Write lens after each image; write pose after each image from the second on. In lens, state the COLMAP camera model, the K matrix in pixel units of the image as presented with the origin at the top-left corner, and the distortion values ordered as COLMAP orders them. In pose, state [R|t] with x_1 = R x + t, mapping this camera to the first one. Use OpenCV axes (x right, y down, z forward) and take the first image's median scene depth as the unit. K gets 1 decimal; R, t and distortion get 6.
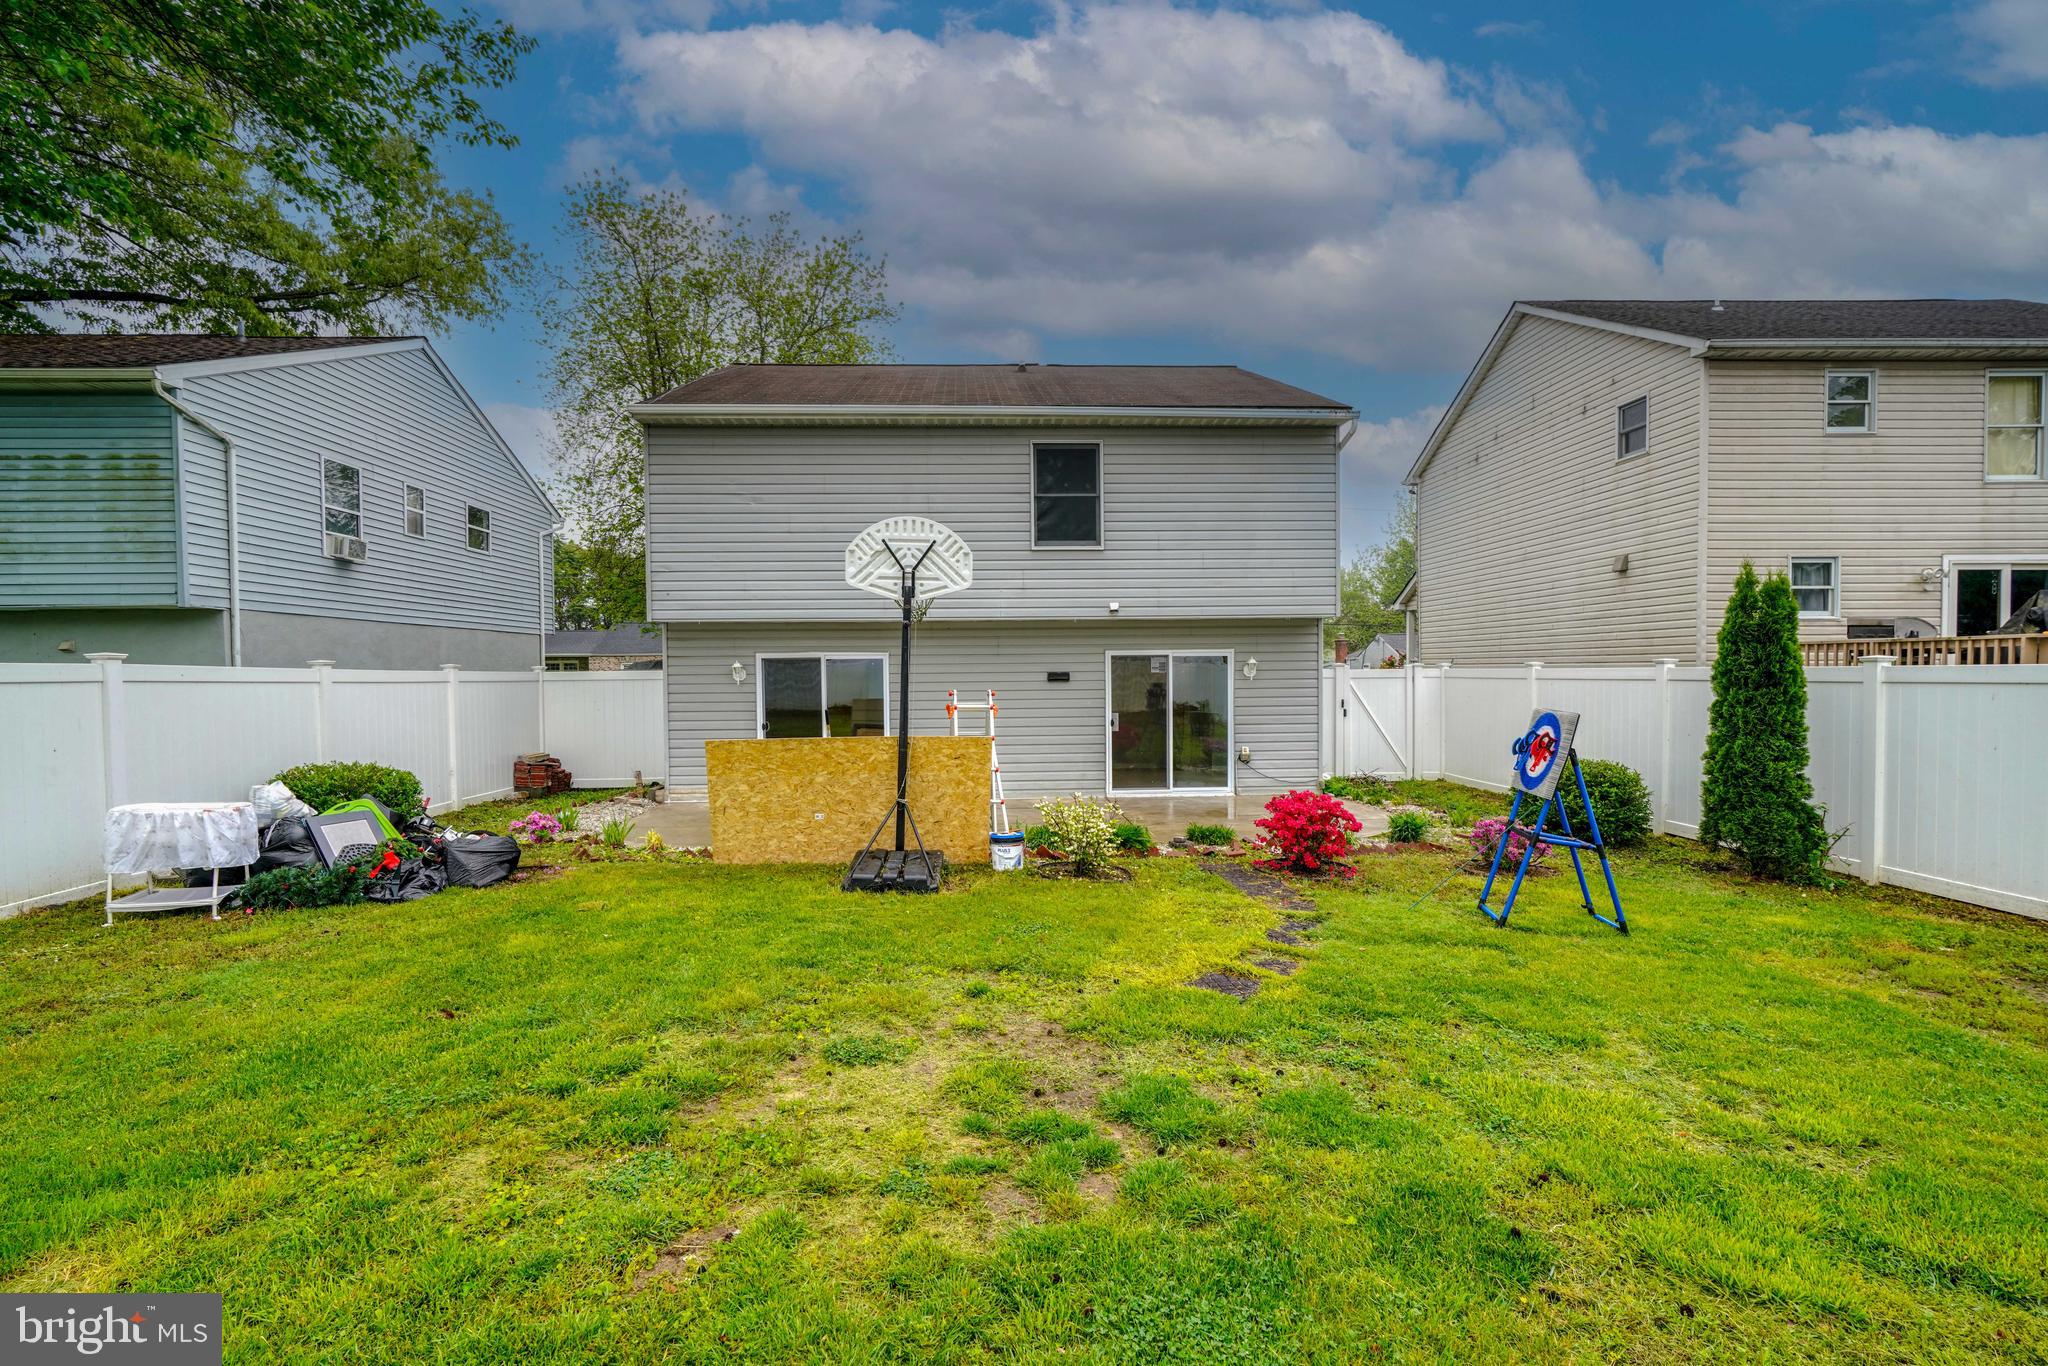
lens RADIAL K [[932.6, 0, 1002.6], [0, 932.6, 690.3], [0, 0, 1]] dist [-0.012195, 0.006318]
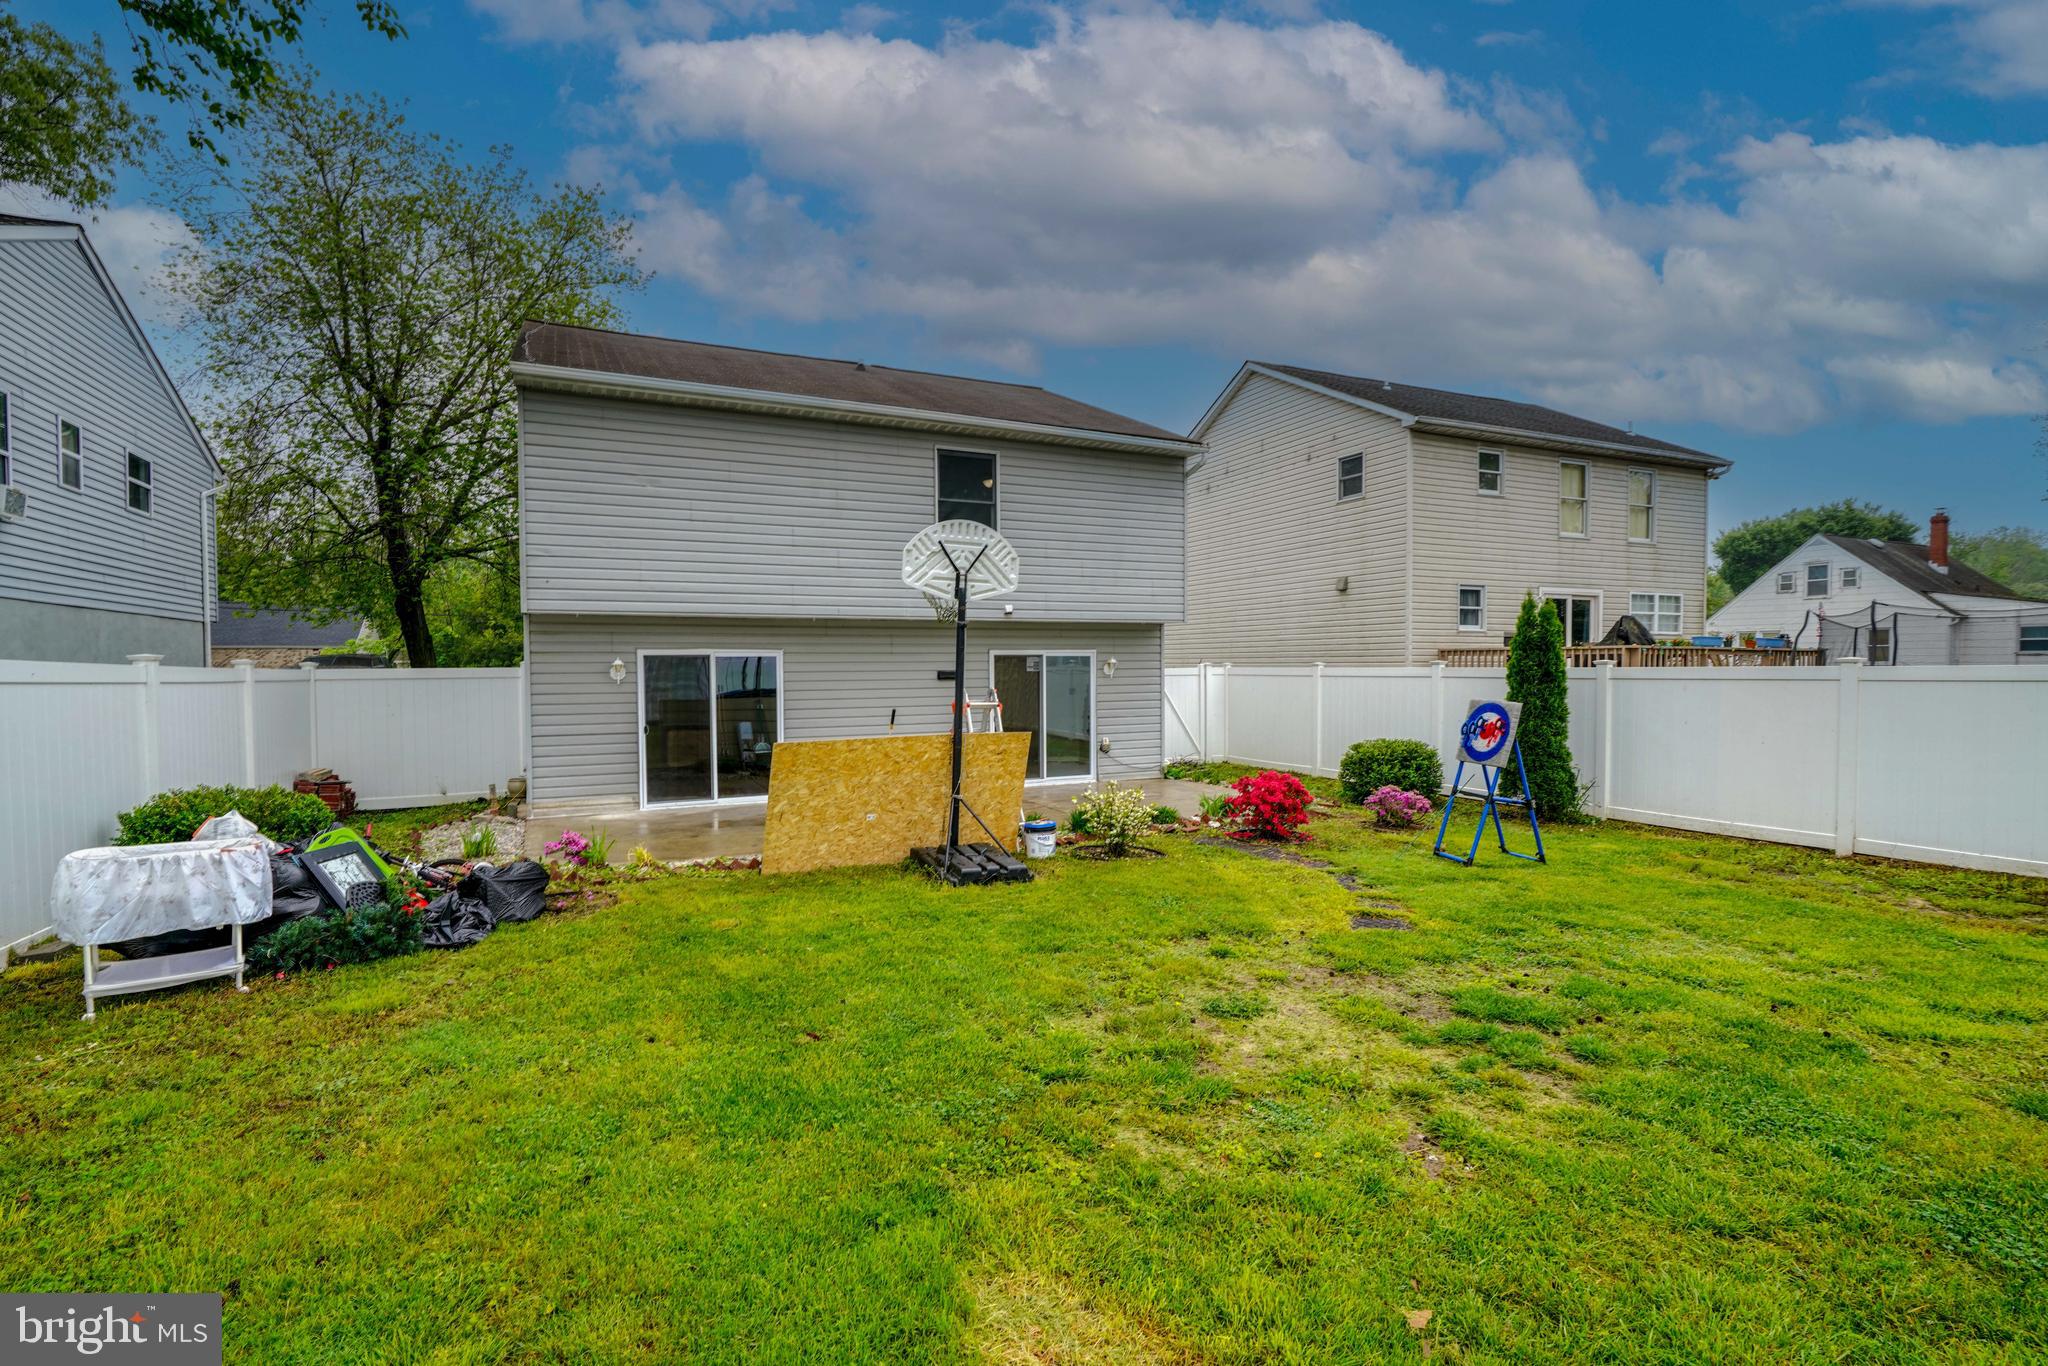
lens RADIAL K [[932.6, 0, 1002.6], [0, 932.6, 690.3], [0, 0, 1]] dist [-0.012195, 0.006318]
pose [[0.923128, -0.007170, 0.384425, -0.445138], [0.006093, 0.999973, 0.004020, -0.002230], [-0.384444, -0.001369, 0.923147, 0.033072]]
